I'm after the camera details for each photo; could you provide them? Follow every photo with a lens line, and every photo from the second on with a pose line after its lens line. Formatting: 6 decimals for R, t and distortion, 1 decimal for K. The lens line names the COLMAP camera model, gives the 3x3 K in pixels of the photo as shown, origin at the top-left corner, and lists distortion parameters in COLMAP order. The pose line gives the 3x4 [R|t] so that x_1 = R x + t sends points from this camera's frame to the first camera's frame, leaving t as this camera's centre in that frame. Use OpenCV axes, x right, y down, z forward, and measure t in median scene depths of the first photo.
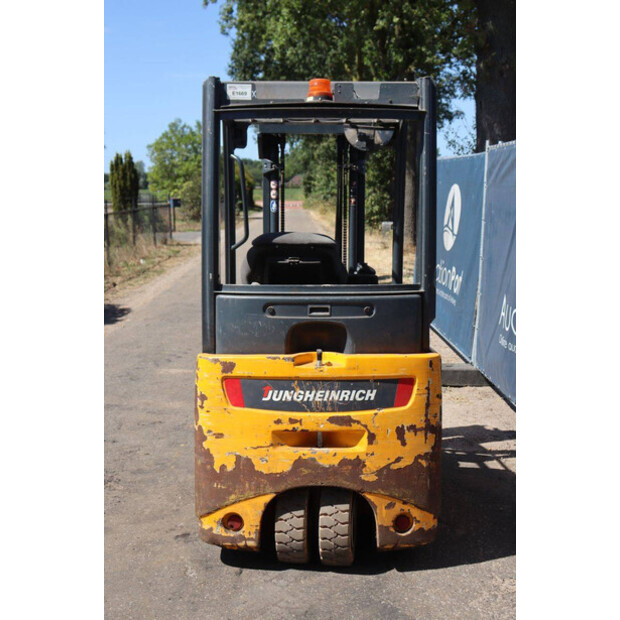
lens RADIAL K [[887.5, 0, 308.2], [0, 887.5, 293.7], [0, 0, 1]] dist [0.120803, 0.000000]
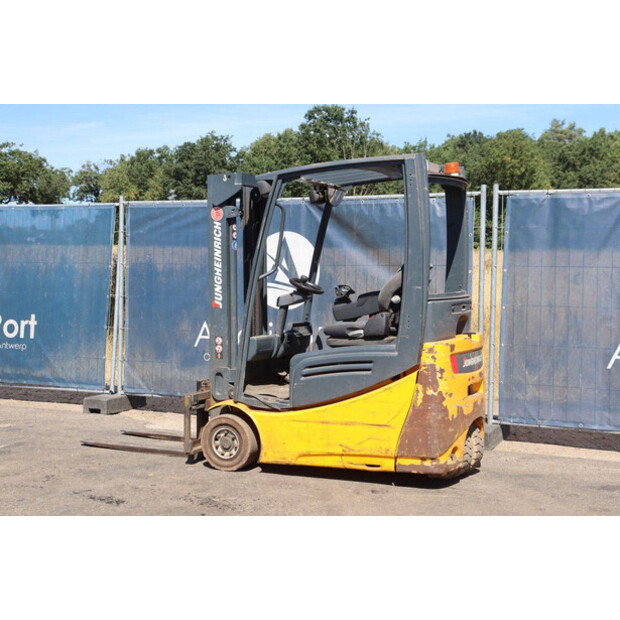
lens RADIAL K [[946.8, 0, 310.7], [0, 946.8, 287.7], [0, 0, 1]] dist [0.138387, 0.000000]
pose [[0.419916, -0.025007, 0.907219, -1.612875], [0.099767, 0.994834, -0.018756, -0.010895], [-0.902063, 0.098386, 0.420241, 0.528261]]
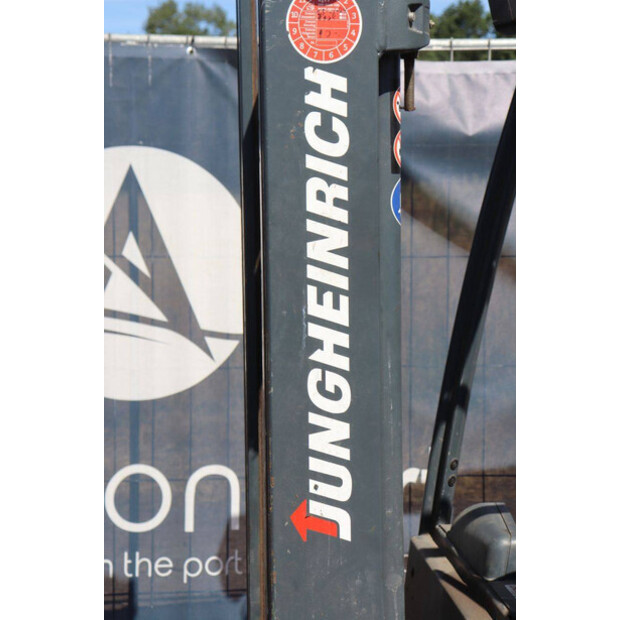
lens RADIAL K [[1159.8, 0, 306.0], [0, 1159.8, 306.0], [0, 0, 1]] dist [0.293797, 0.000000]
pose [[-0.095716, -0.086765, 0.991620, -0.468923], [0.107215, 0.989500, 0.096928, -0.145173], [-0.989618, 0.115594, -0.085409, 1.470972]]
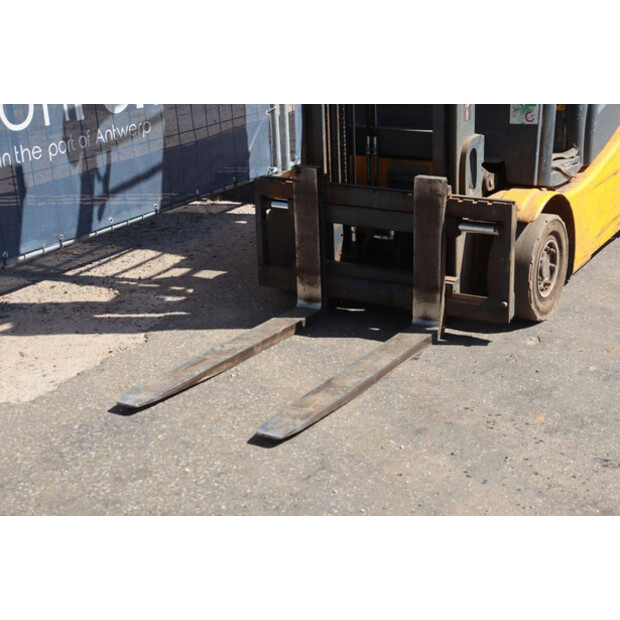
lens RADIAL K [[1205.4, 0, 313.4], [0, 1205.4, 304.8], [0, 0, 1]] dist [0.251613, 0.000000]
pose [[-0.862784, -0.140085, 0.485778, -0.506806], [0.081218, 0.909963, 0.406658, -0.234397], [-0.499007, 0.390312, -0.773724, 2.425832]]
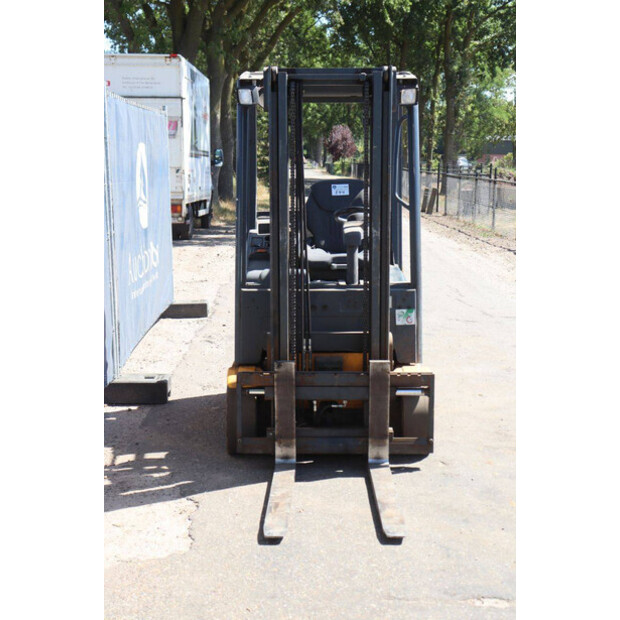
lens RADIAL K [[1073.5, 0, 308.5], [0, 1073.5, 309.1], [0, 0, 1]] dist [0.218484, 0.000000]
pose [[-0.999897, -0.005137, -0.013418, 0.058861], [-0.008470, 0.965103, 0.261734, -0.335030], [0.011605, 0.261821, -0.965047, 2.867628]]
